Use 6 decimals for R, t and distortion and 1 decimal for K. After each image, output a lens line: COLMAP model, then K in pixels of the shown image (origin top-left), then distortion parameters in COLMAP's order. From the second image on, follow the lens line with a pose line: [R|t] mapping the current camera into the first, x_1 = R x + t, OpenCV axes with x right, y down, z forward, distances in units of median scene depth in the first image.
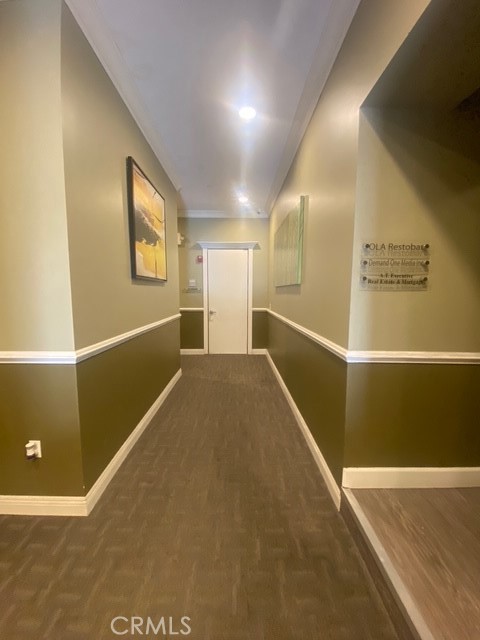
lens RADIAL K [[257.3, 0, 240.0], [0, 257.3, 317.7], [0, 0, 1]] dist [-0.000045, -0.000008]
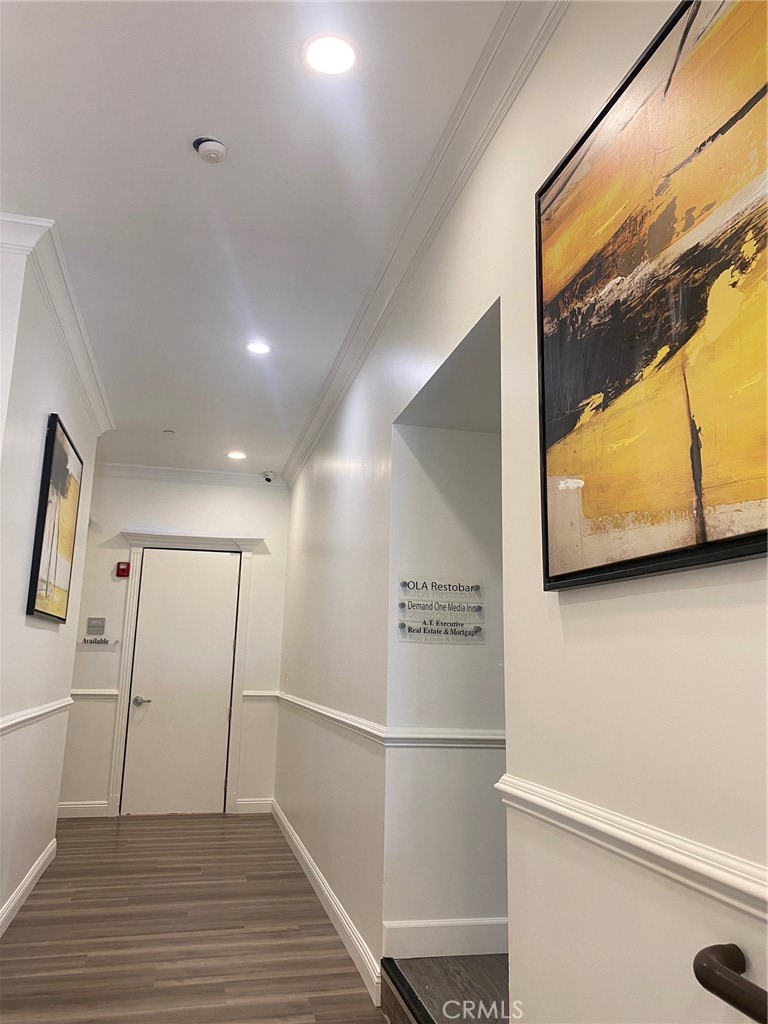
lens RADIAL K [[767.5, 0, 385.6], [0, 767.5, 506.6], [0, 0, 1]] dist [0.011004, 0.000034]
pose [[0.973740, 0.058864, 0.219922, -0.081099], [0.007141, 0.957624, -0.287933, 0.159426], [-0.227551, 0.281942, 0.932056, -1.181537]]
